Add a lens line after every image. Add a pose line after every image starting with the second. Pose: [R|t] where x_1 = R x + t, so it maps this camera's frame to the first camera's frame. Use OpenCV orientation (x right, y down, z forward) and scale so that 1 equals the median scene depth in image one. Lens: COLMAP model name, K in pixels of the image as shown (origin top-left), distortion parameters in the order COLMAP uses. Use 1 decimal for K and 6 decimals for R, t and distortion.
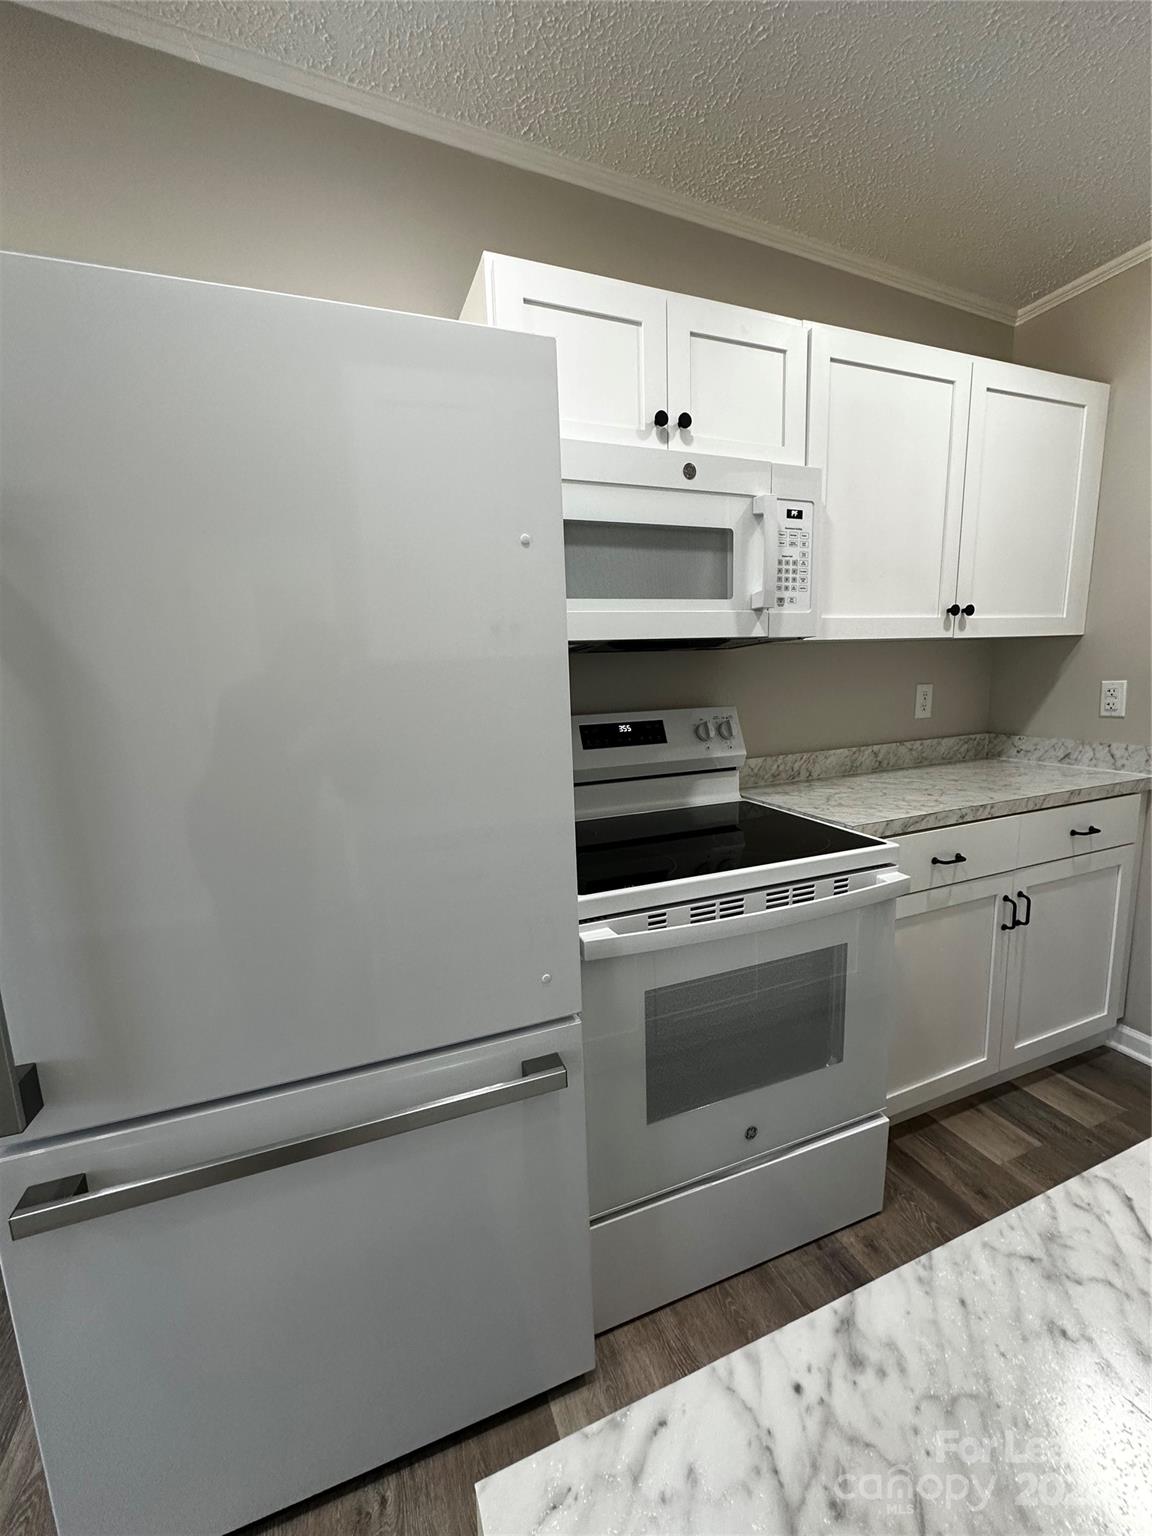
lens RADIAL K [[612.1, 0, 577.1], [0, 612.1, 765.7], [0, 0, 1]] dist [-0.007824, -0.000313]
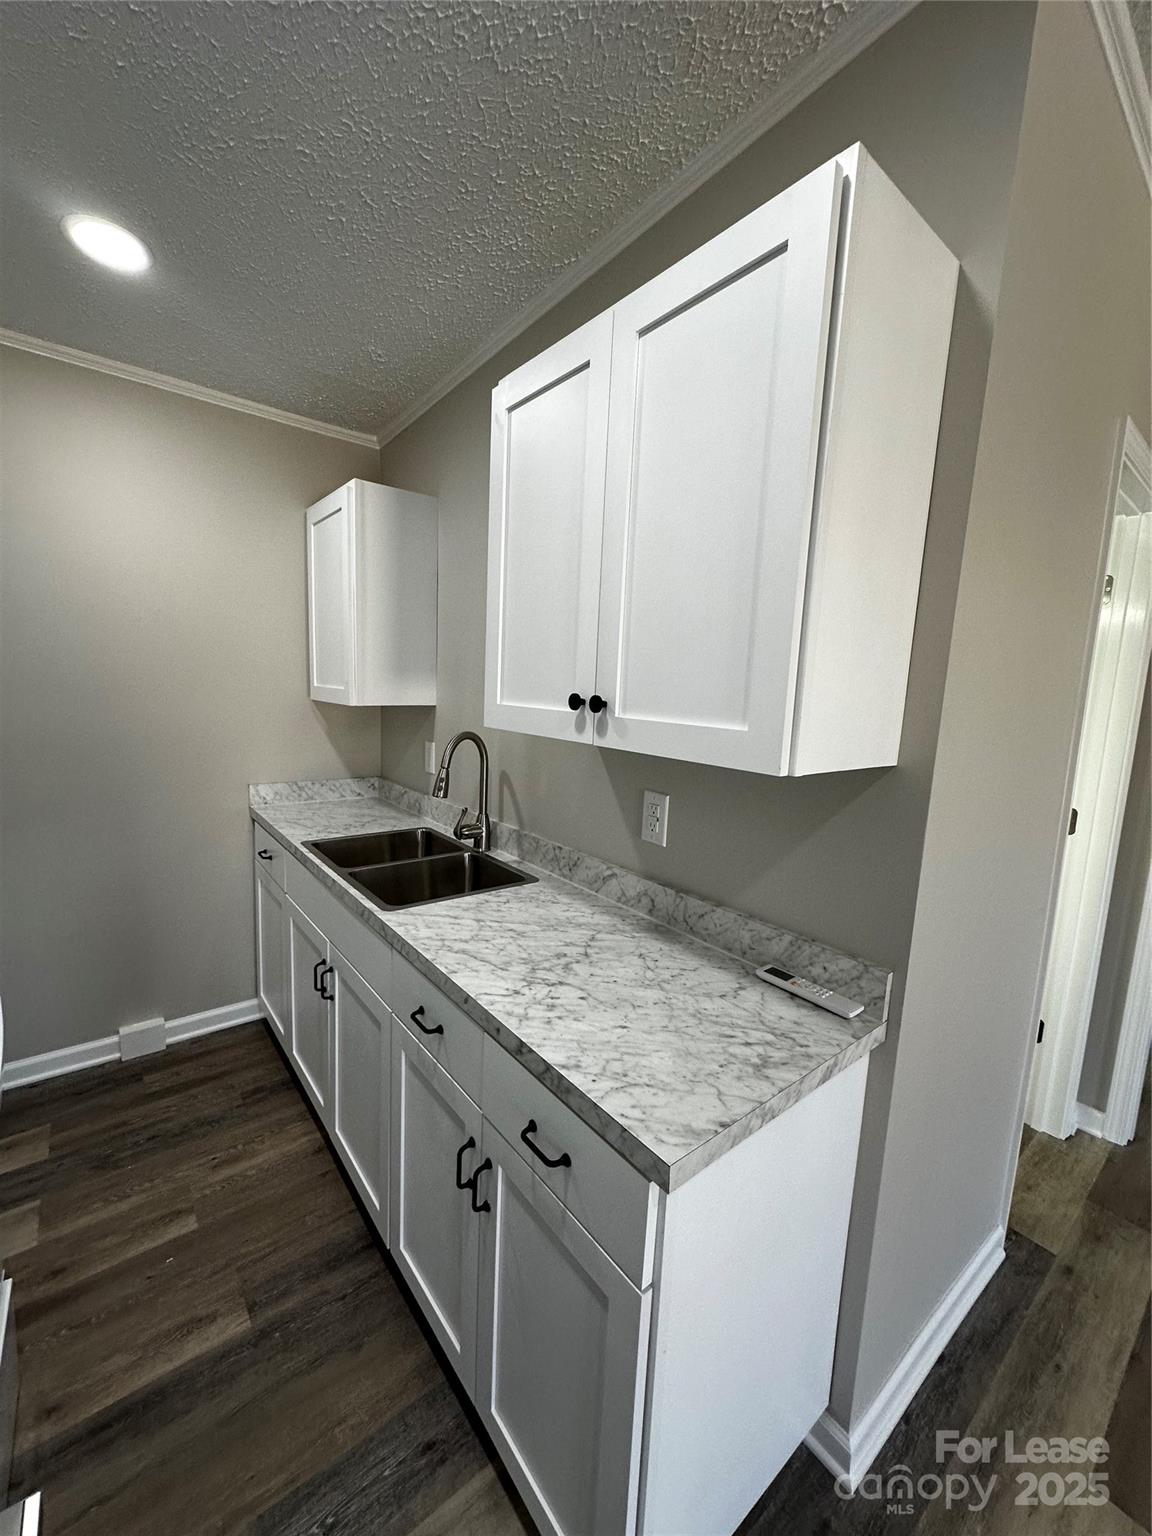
lens RADIAL K [[612.1, 0, 572.4], [0, 612.1, 773.3], [0, 0, 1]] dist [-0.007824, -0.000313]
pose [[-0.297173, -0.123258, 0.946834, -1.709964], [0.120013, 0.978947, 0.165106, -0.639410], [-0.947251, 0.162698, -0.276124, 1.397522]]
